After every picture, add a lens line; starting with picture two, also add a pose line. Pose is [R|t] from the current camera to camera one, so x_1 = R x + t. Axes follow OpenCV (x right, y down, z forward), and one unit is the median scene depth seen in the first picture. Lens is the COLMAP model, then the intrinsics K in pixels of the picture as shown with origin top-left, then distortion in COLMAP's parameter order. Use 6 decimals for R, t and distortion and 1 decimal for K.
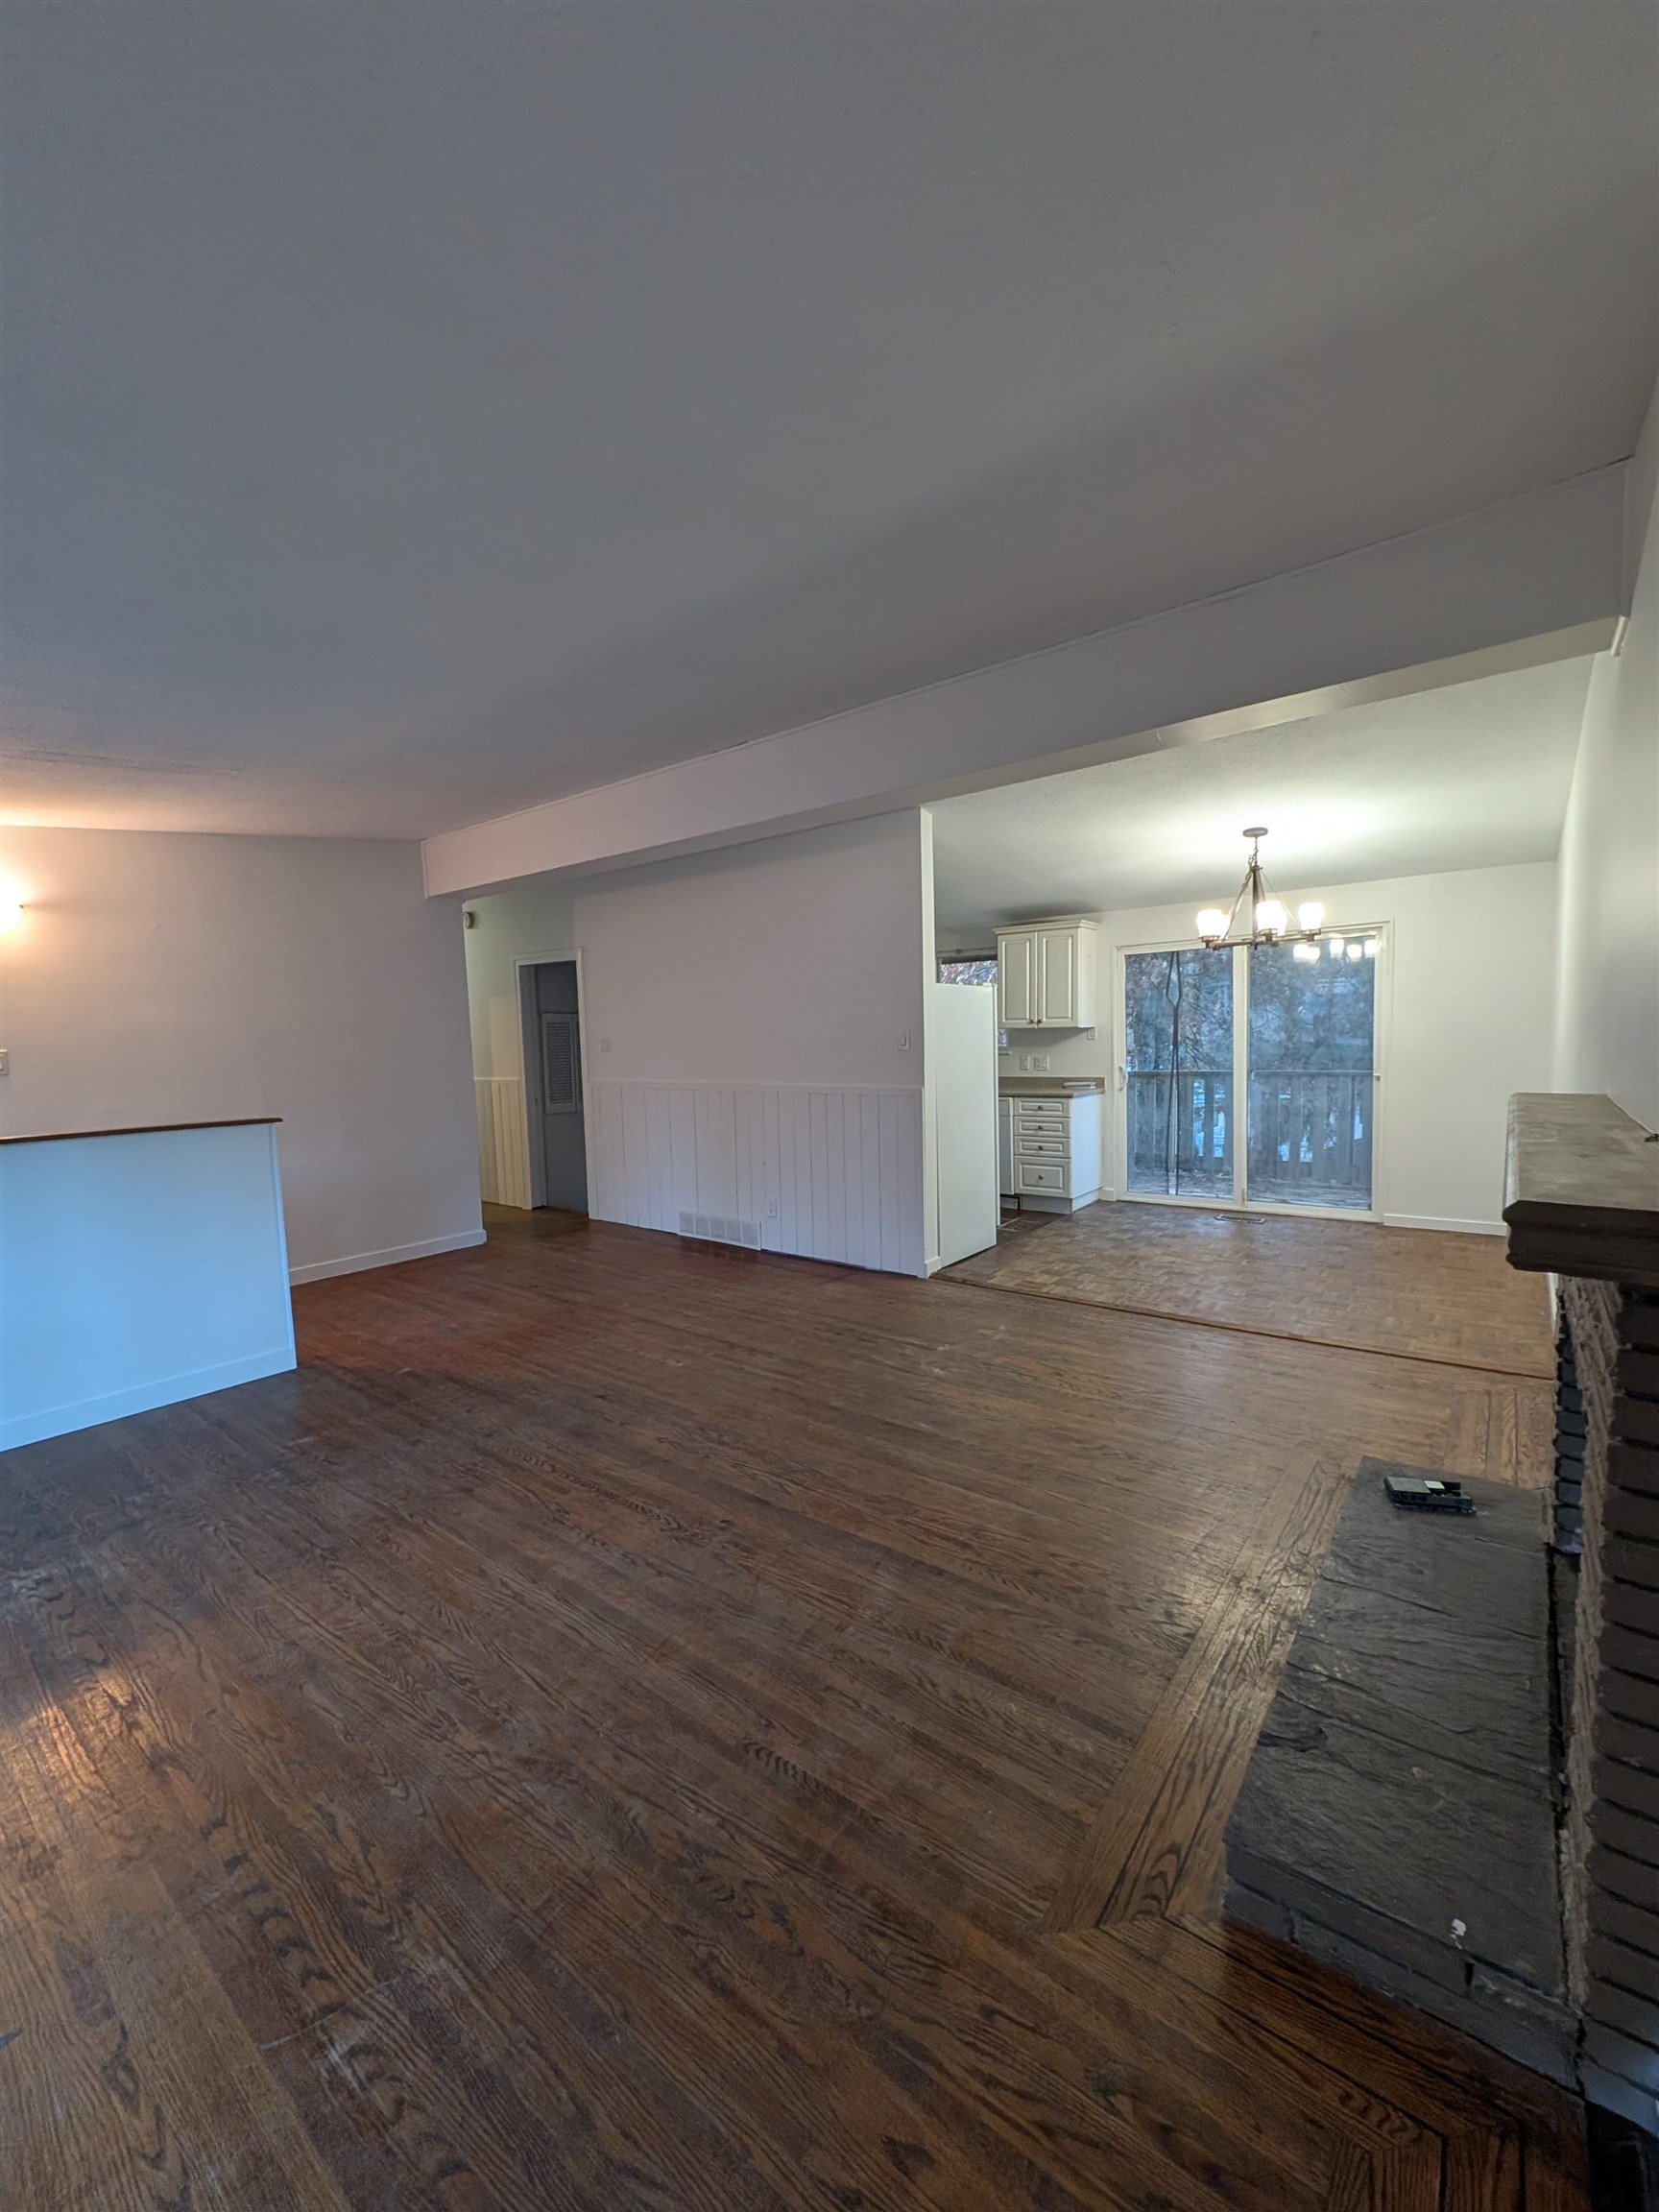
lens RADIAL K [[869.7, 0, 829.5], [0, 869.7, 1106.0], [0, 0, 1]] dist [0.001871, 0.012039]
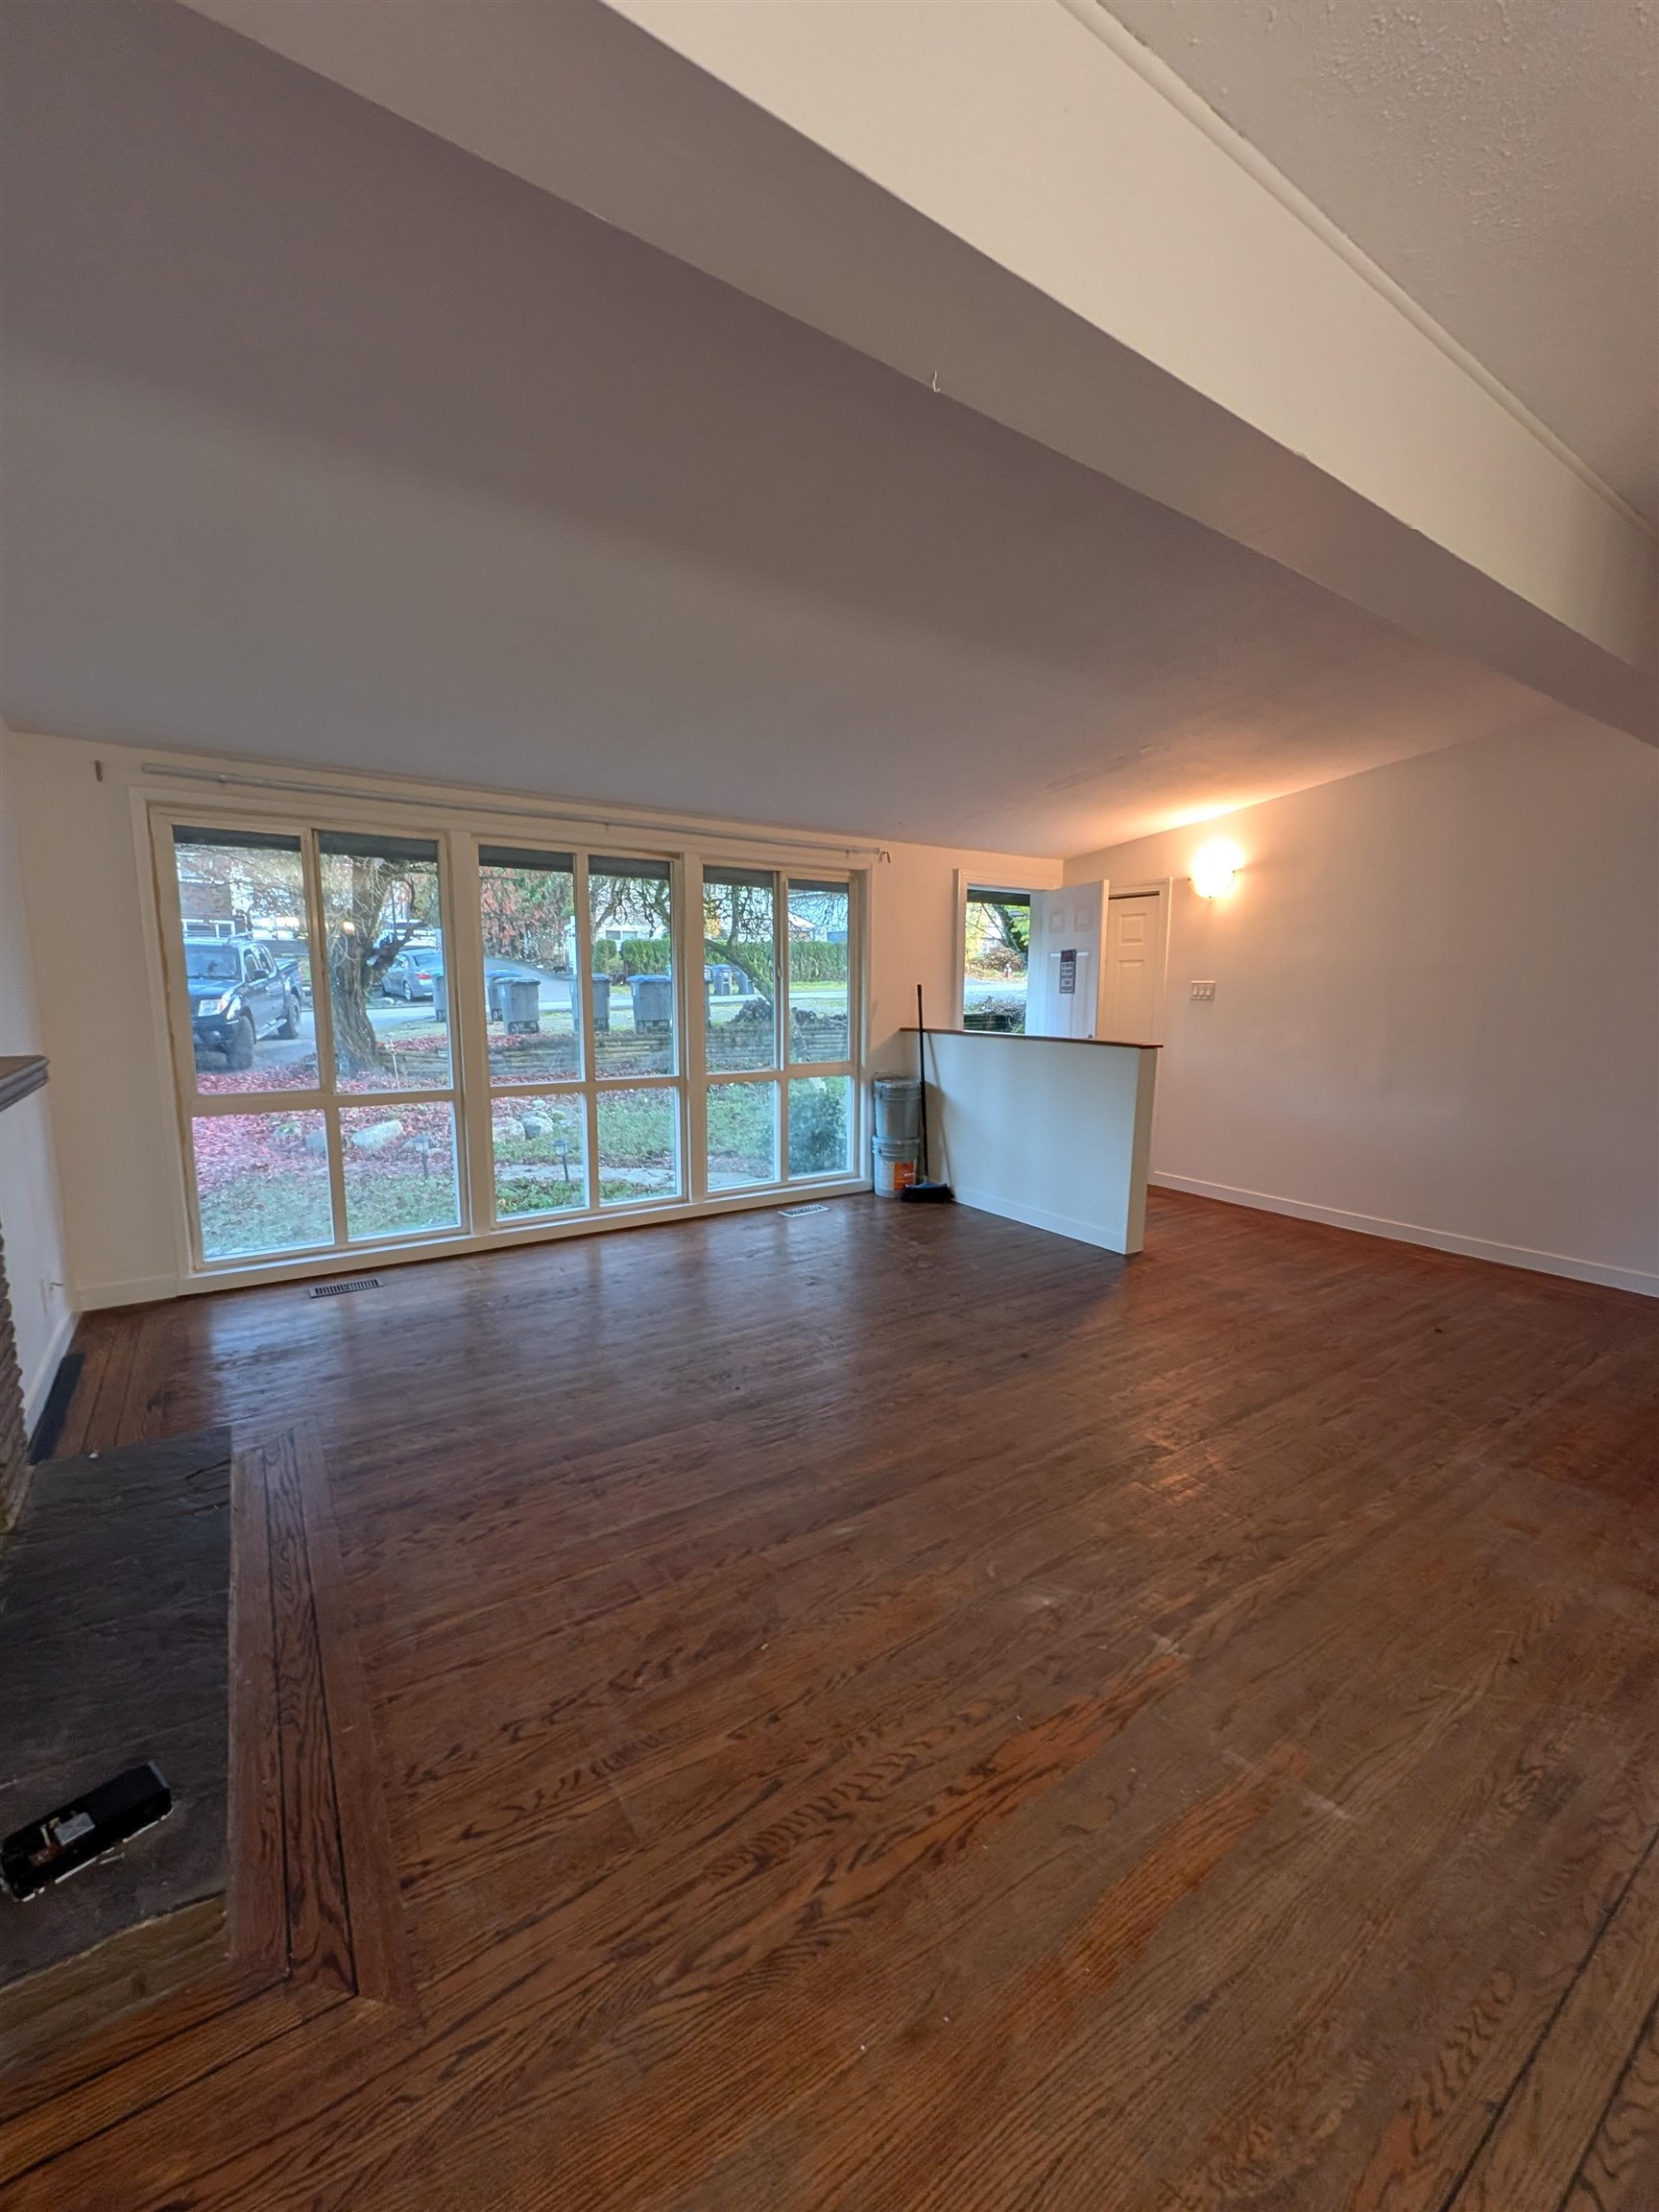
lens RADIAL K [[880.7, 0, 834.3], [0, 880.7, 1109.4], [0, 0, 1]] dist [0.002122, -0.000874]
pose [[-0.307899, 0.155510, -0.938624, 0.558054], [-0.073182, 0.979758, 0.186331, -0.081491], [0.948600, 0.126061, -0.290286, 0.872600]]
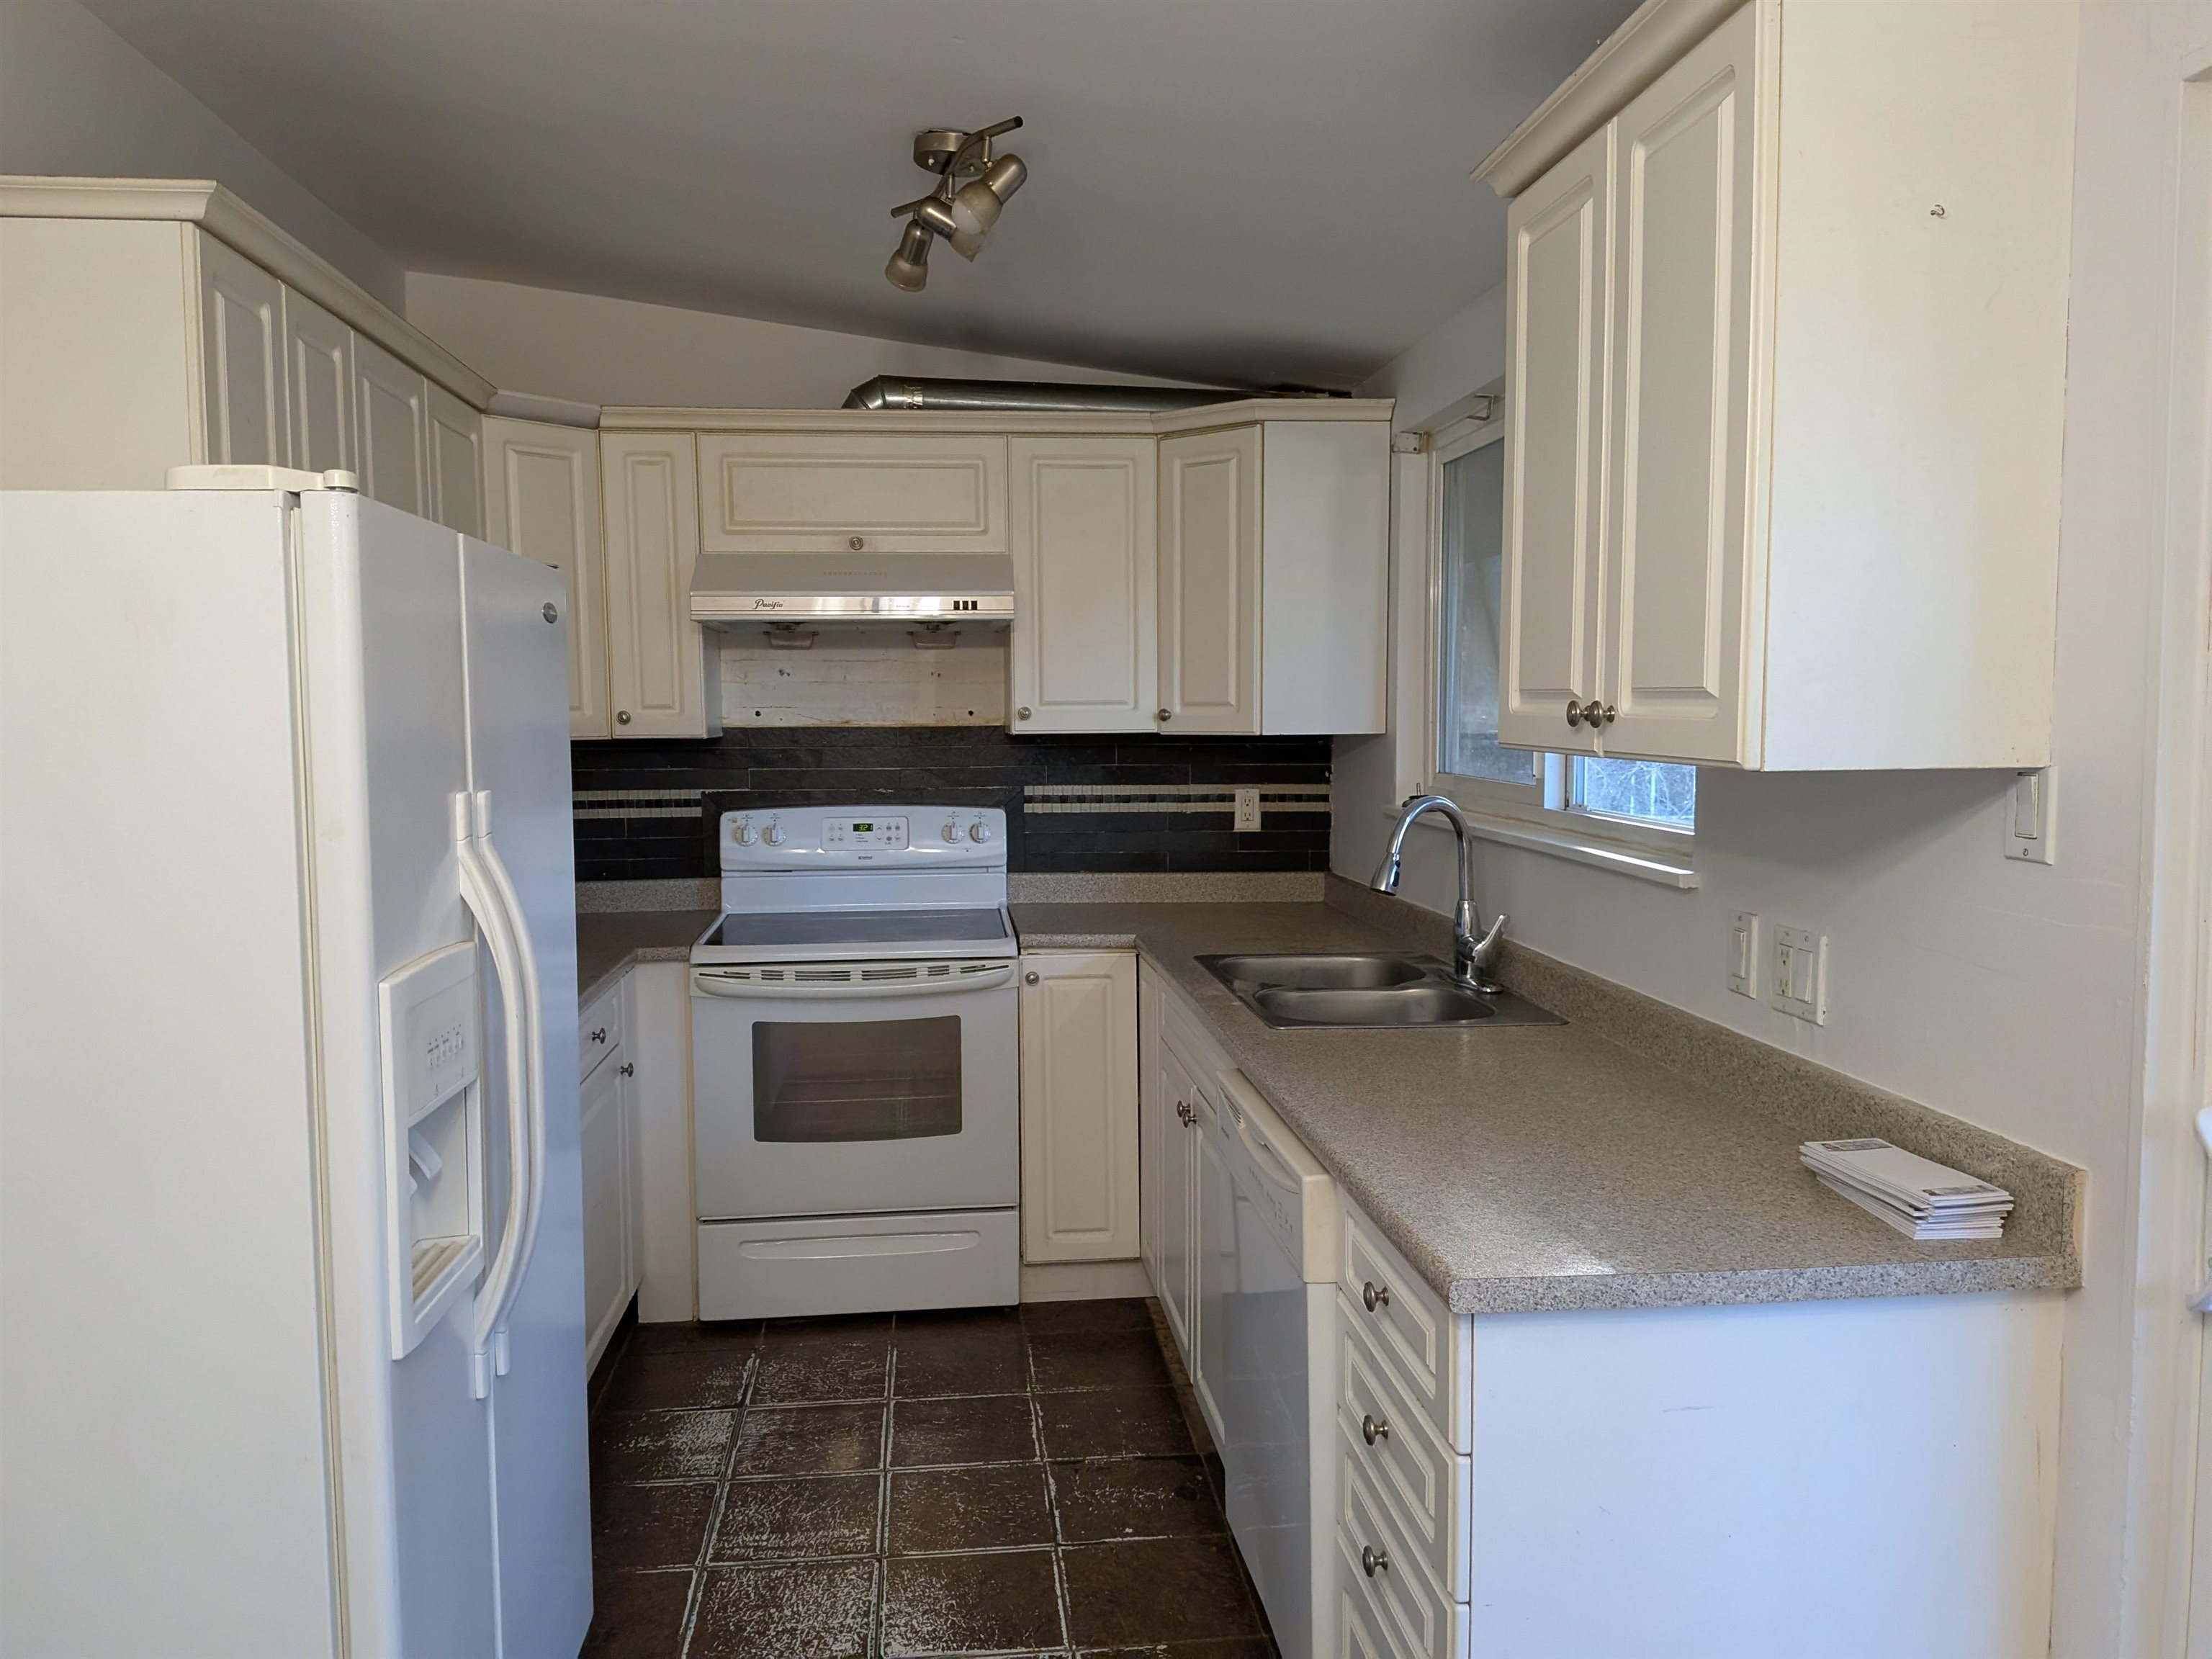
lens RADIAL K [[1598.5, 0, 1106.0], [0, 1598.5, 829.5], [0, 0, 1]] dist [0.076514, -0.096024]
pose [[0.690045, 0.076954, -0.719663, 0.651767], [-0.069303, 0.996788, 0.040136, -0.138756], [0.720440, 0.022179, 0.693162, 1.253670]]
